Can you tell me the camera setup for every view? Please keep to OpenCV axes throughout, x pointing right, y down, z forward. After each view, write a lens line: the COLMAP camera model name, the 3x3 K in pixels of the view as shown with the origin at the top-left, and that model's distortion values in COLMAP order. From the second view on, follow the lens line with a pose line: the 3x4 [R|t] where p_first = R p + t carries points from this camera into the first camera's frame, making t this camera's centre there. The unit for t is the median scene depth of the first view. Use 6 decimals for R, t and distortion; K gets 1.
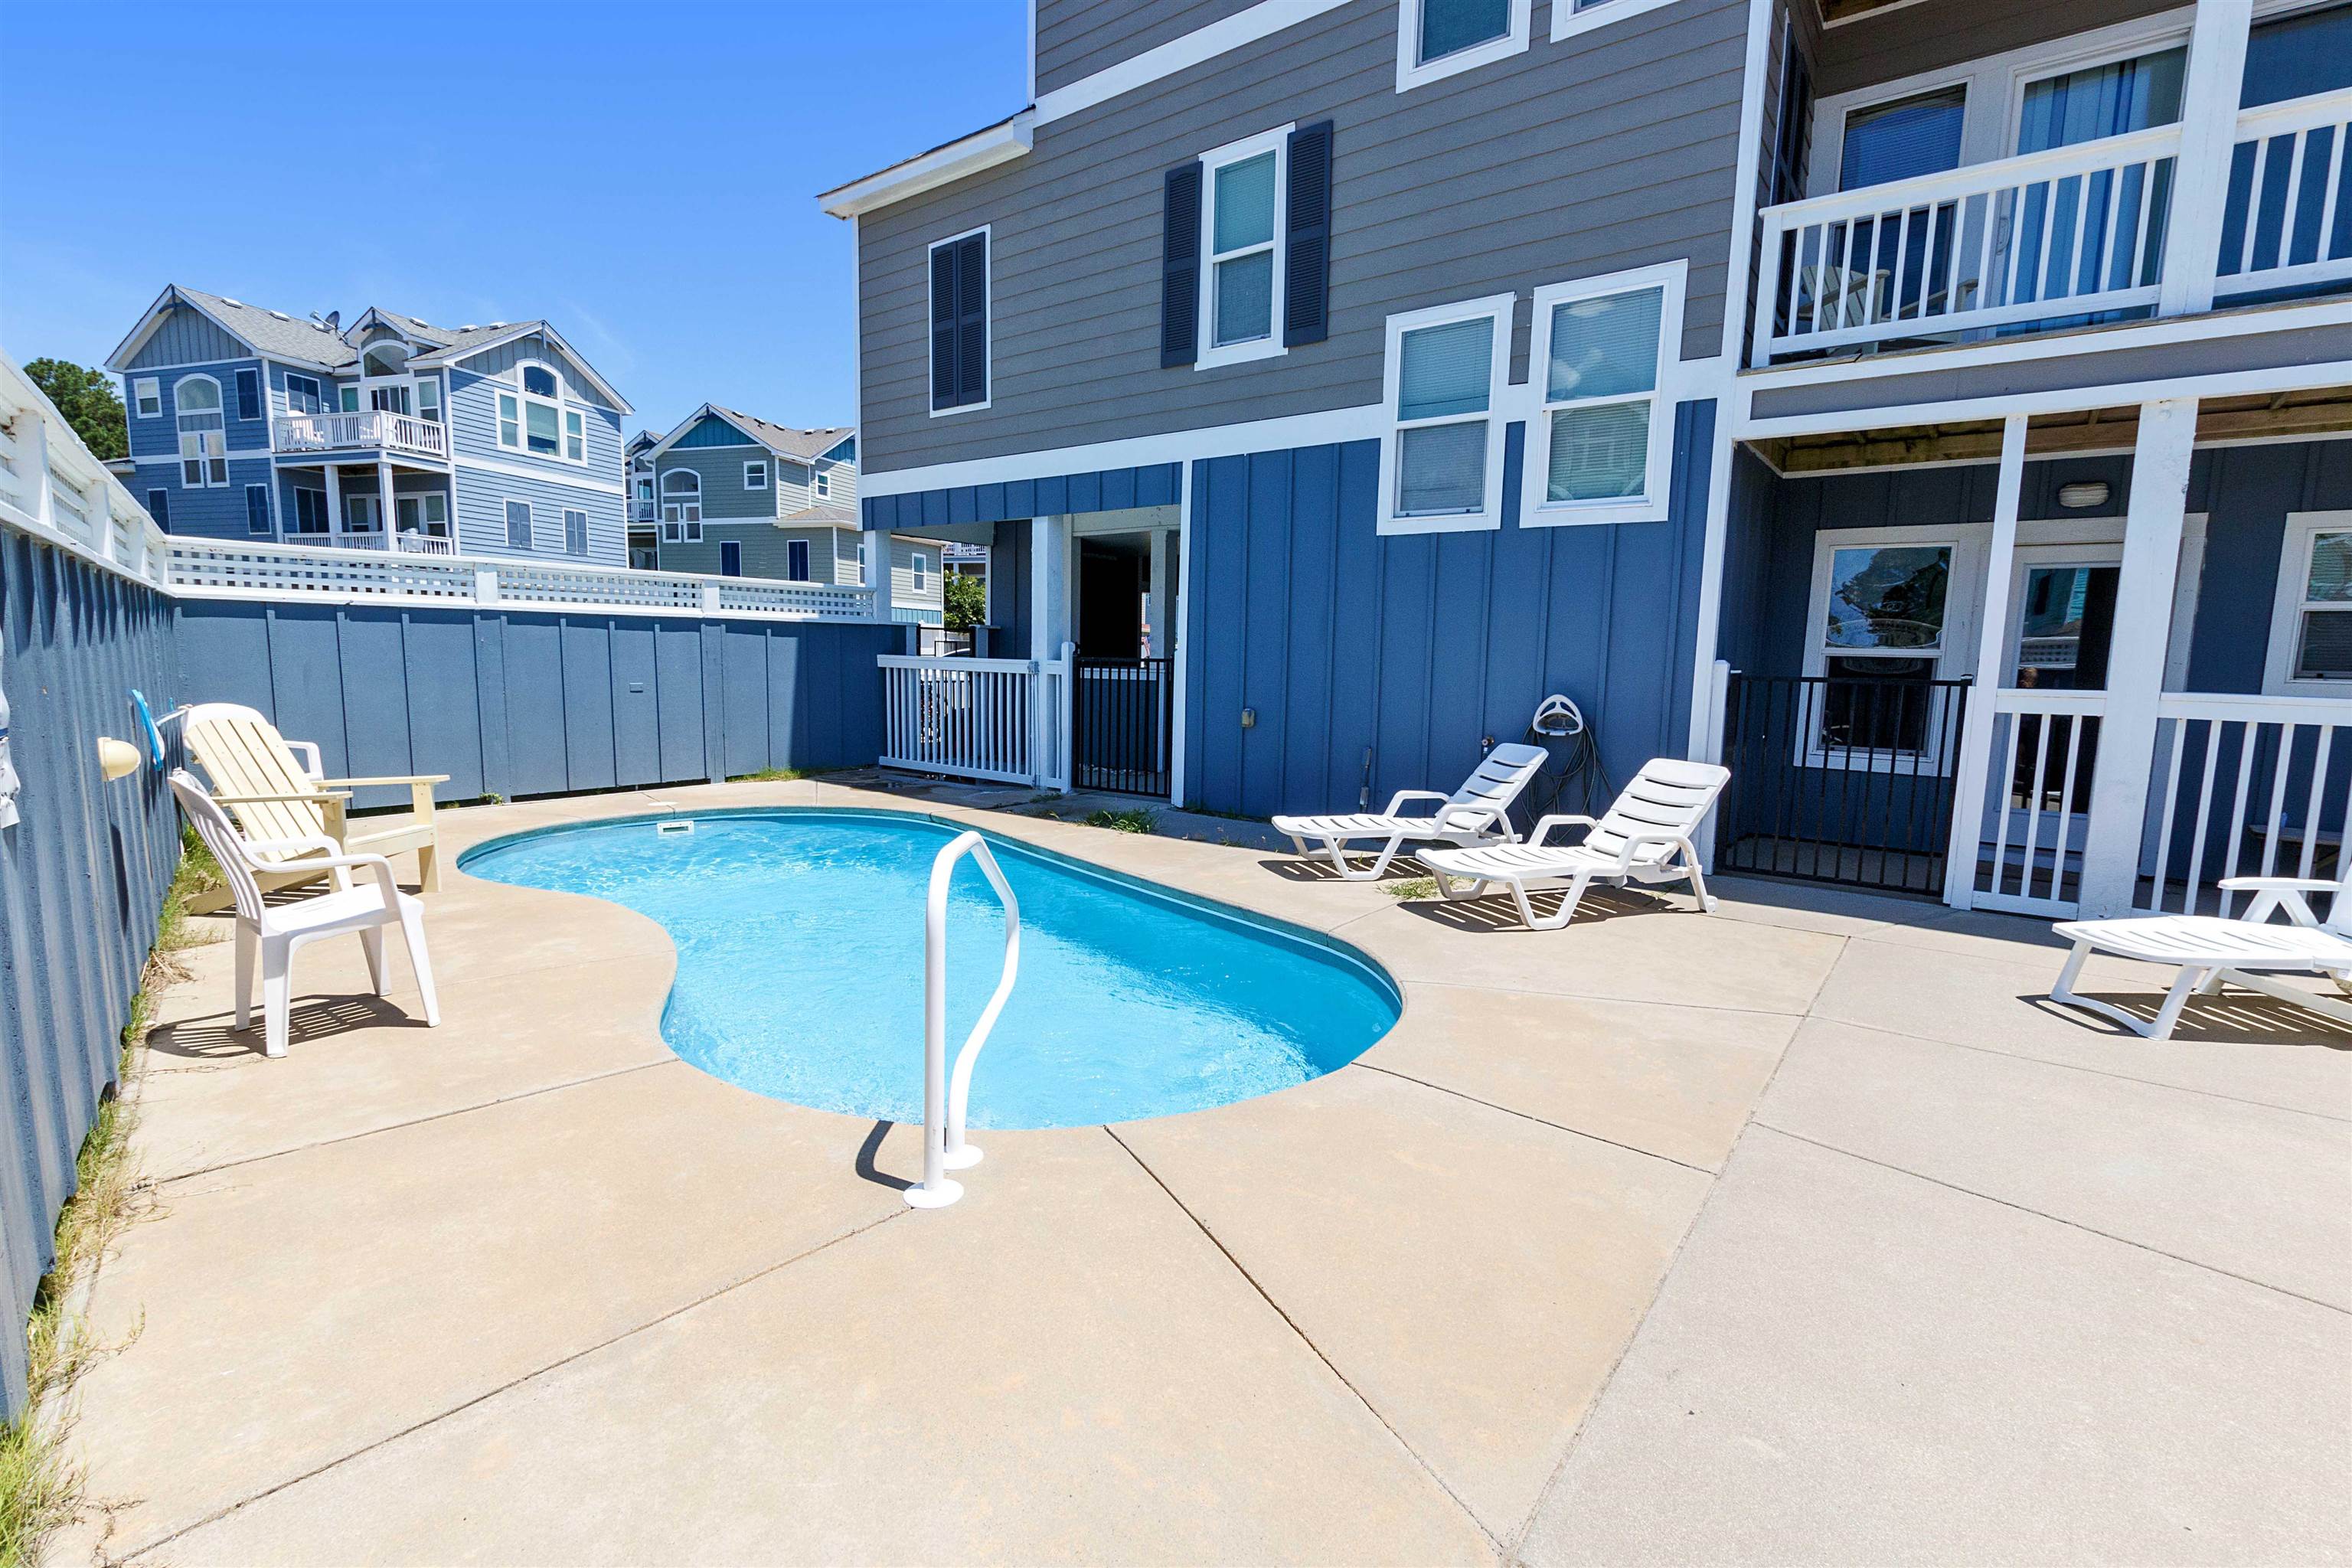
lens RADIAL K [[1066.7, 0, 1179.9], [0, 1066.7, 790.9], [0, 0, 1]] dist [-0.036164, 0.005328]
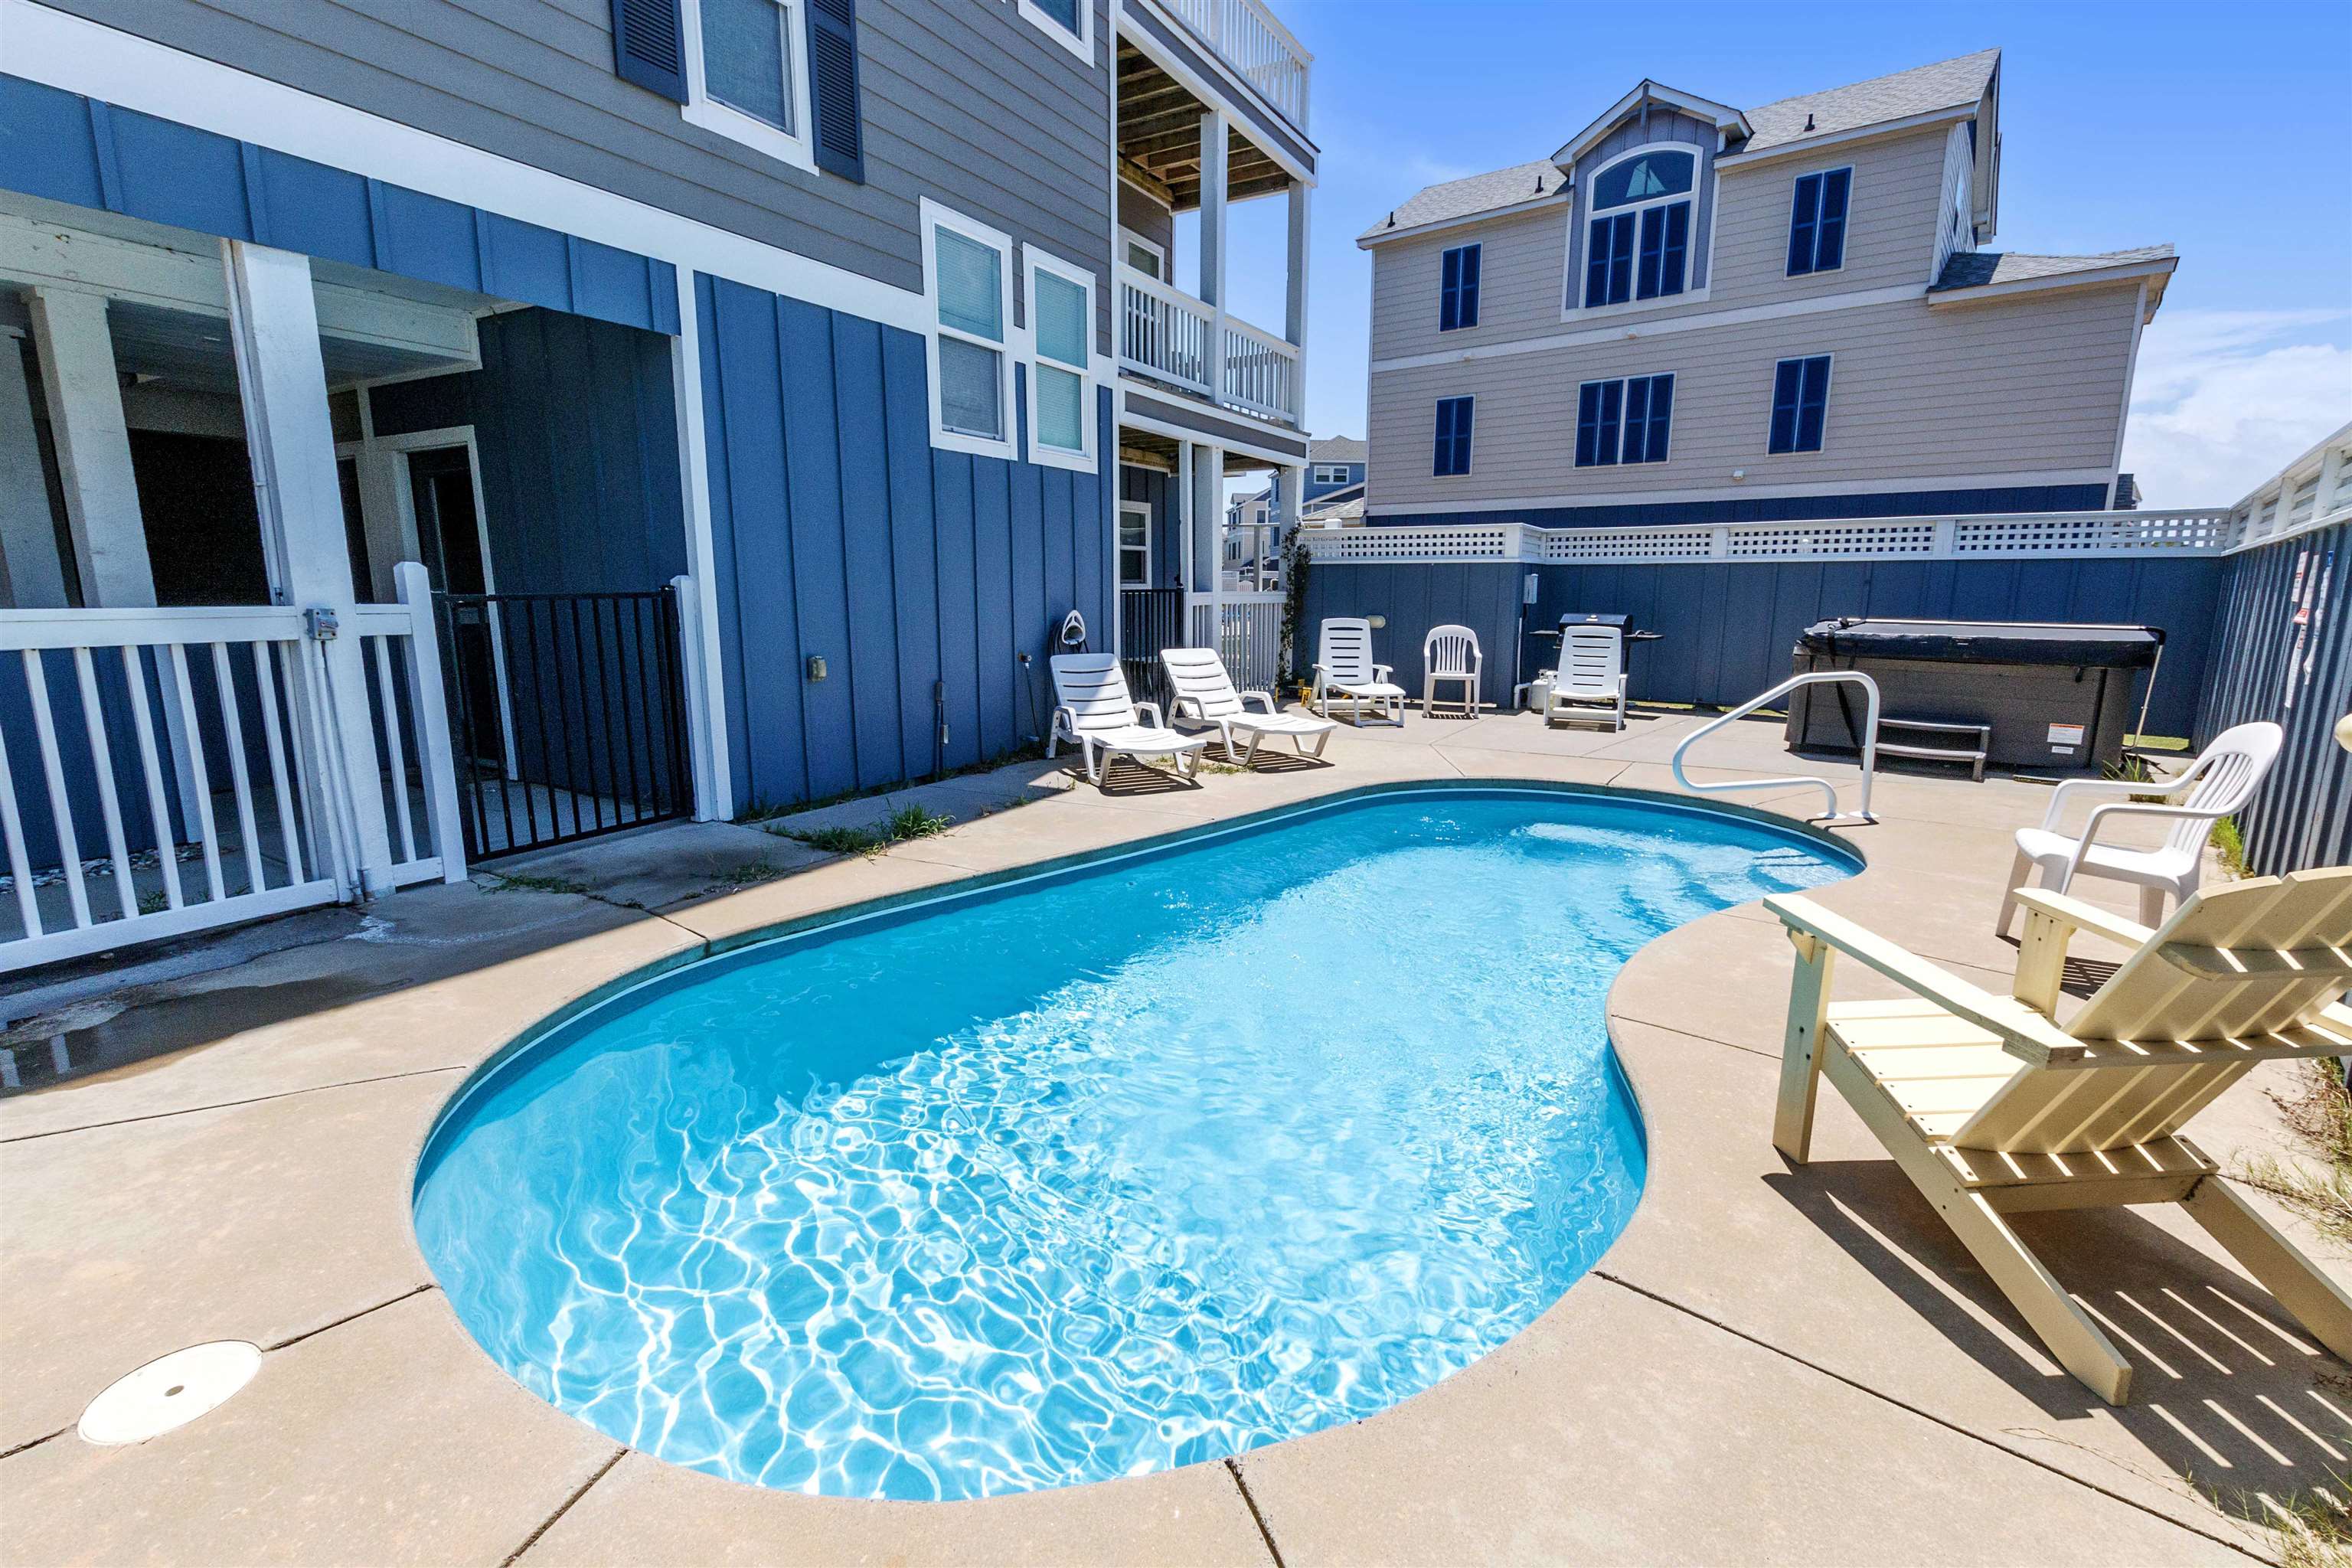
lens RADIAL K [[1066.7, 0, 1179.9], [0, 1066.7, 790.9], [0, 0, 1]] dist [-0.036164, 0.005328]
pose [[-0.169801, -0.215100, 0.961717, -0.791339], [0.109094, 0.965788, 0.235272, -0.146971], [-0.979421, 0.144867, -0.140526, 0.968274]]
